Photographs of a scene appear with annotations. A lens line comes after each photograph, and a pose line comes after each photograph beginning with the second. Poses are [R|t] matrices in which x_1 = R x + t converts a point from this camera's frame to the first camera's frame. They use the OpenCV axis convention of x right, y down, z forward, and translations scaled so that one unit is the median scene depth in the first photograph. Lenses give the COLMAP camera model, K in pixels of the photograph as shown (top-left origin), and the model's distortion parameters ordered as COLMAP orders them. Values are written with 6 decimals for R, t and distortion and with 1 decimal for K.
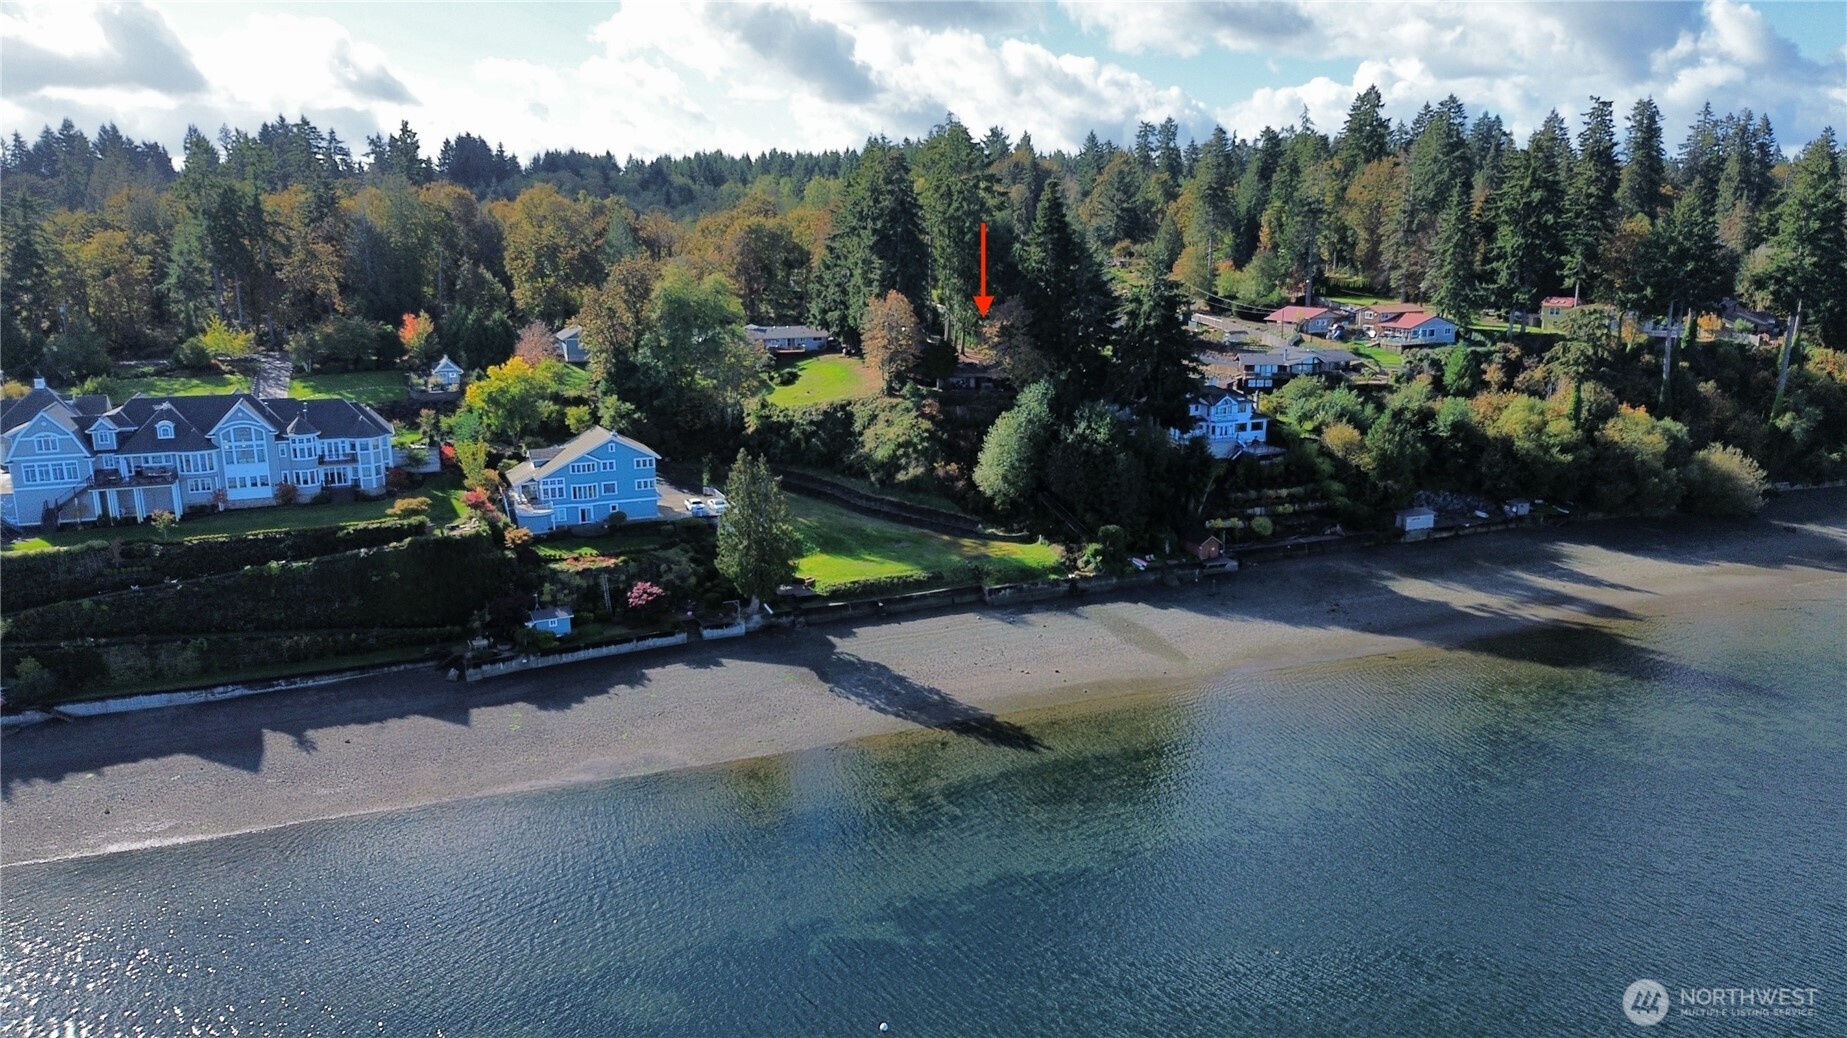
lens RADIAL K [[1287.0, 0, 923.5], [0, 1287.0, 519.0], [0, 0, 1]] dist [0.022081, -0.006652]
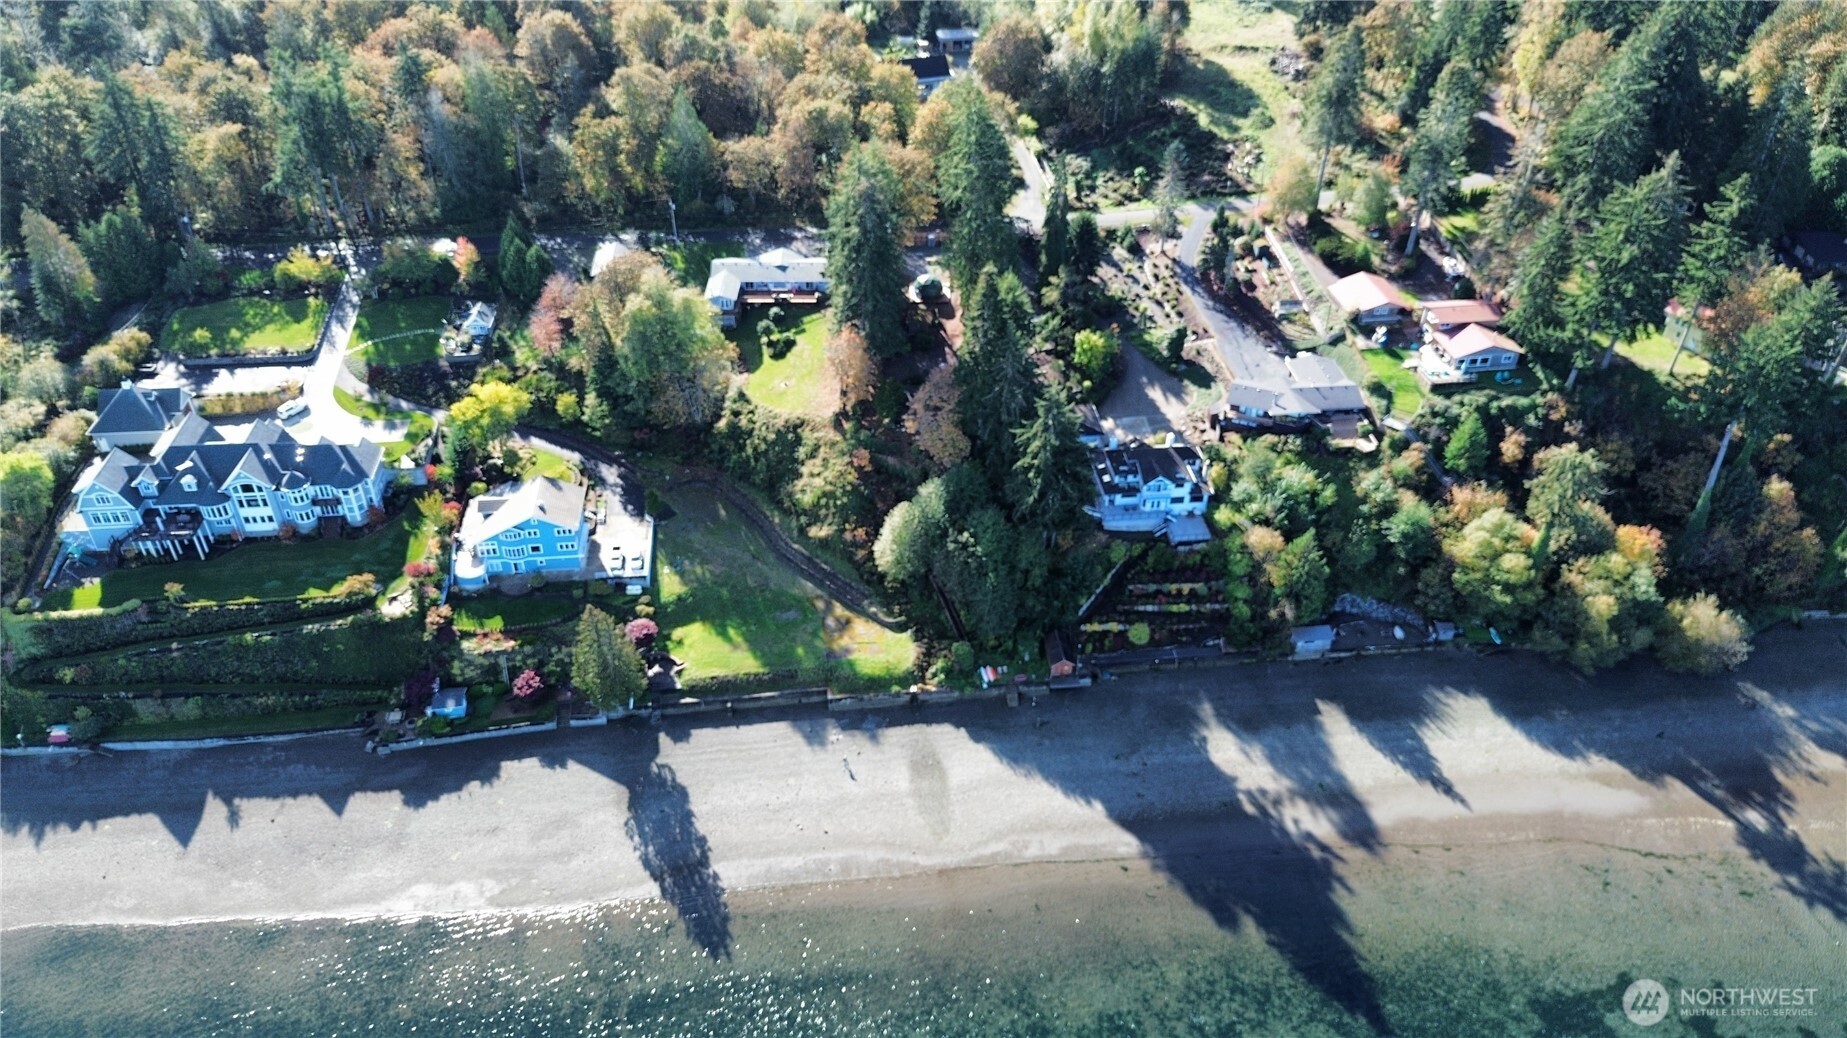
lens RADIAL K [[1287.0, 0, 923.5], [0, 1287.0, 519.0], [0, 0, 1]] dist [0.022081, -0.006652]
pose [[0.956061, 0.192458, -0.221152, 0.337788], [-0.087392, 0.907146, 0.411641, -0.543679], [0.279840, -0.374227, 0.884106, 0.061702]]
